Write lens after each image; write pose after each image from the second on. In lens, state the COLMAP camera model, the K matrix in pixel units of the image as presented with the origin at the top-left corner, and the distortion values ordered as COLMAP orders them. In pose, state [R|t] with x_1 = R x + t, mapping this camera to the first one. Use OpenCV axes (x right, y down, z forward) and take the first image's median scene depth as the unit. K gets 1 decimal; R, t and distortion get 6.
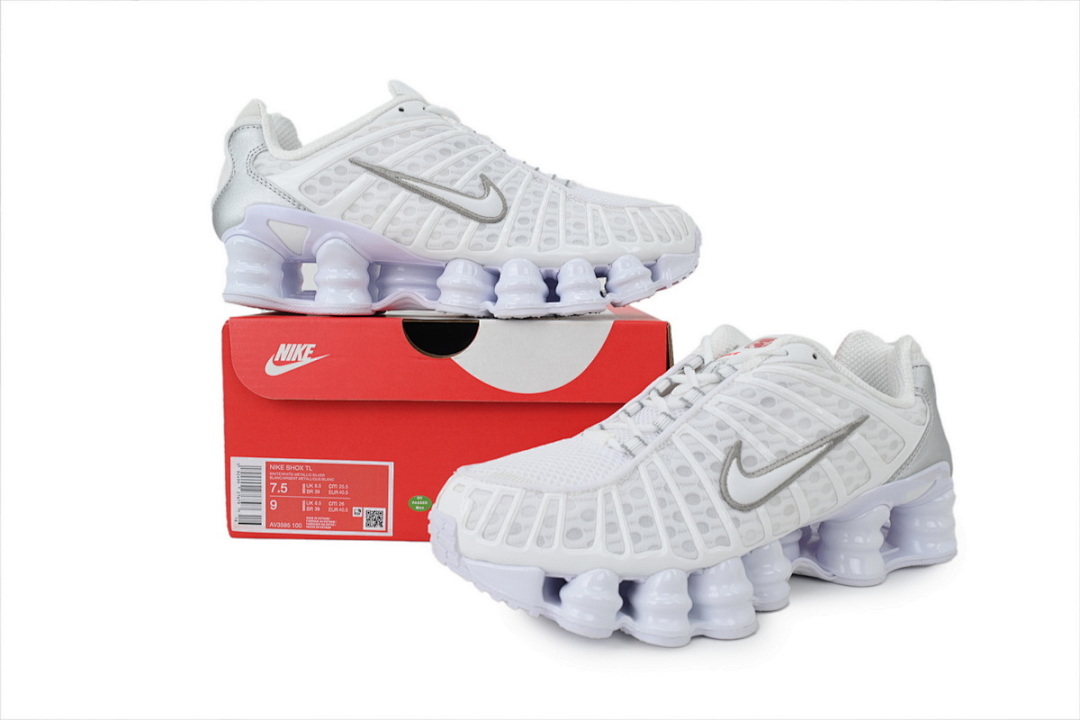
lens RADIAL K [[797.2, 0, 540.0], [0, 797.2, 360.0], [0, 0, 1]] dist [0.001656, -0.001467]
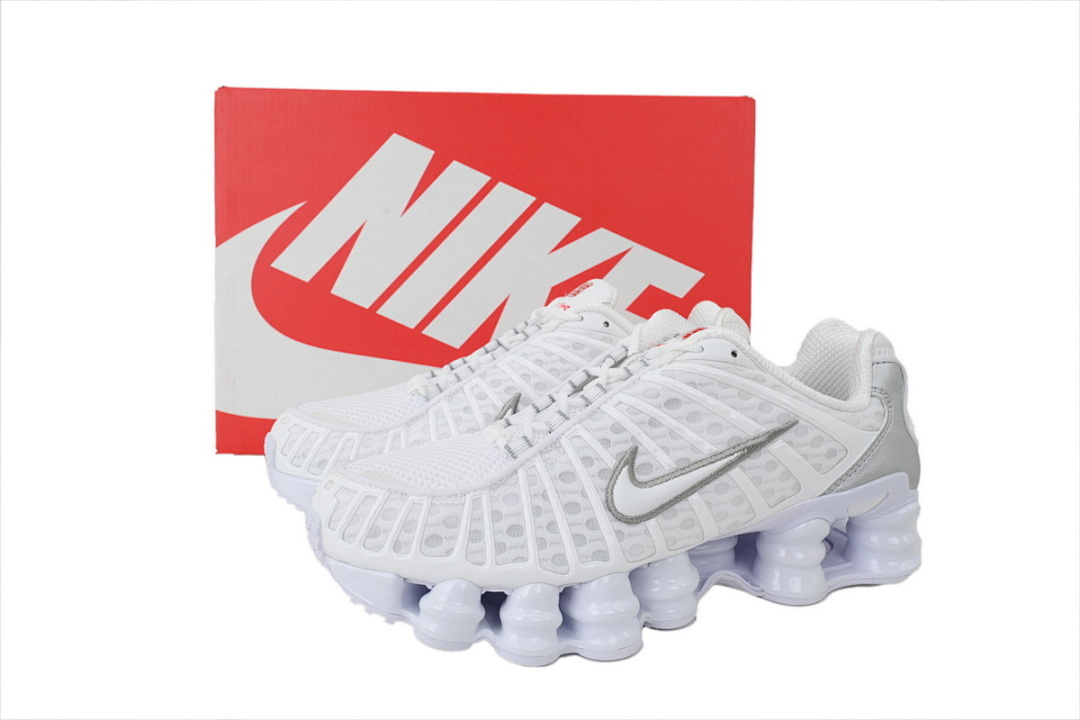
lens RADIAL K [[797.2, 0, 540.0], [0, 797.2, 360.0], [0, 0, 1]] dist [0.001656, -0.001467]
pose [[0.988676, 0.026962, -0.147622, 0.278870], [-0.017149, 0.997582, 0.067345, -0.057636], [0.149081, -0.064051, 0.986748, 0.089511]]
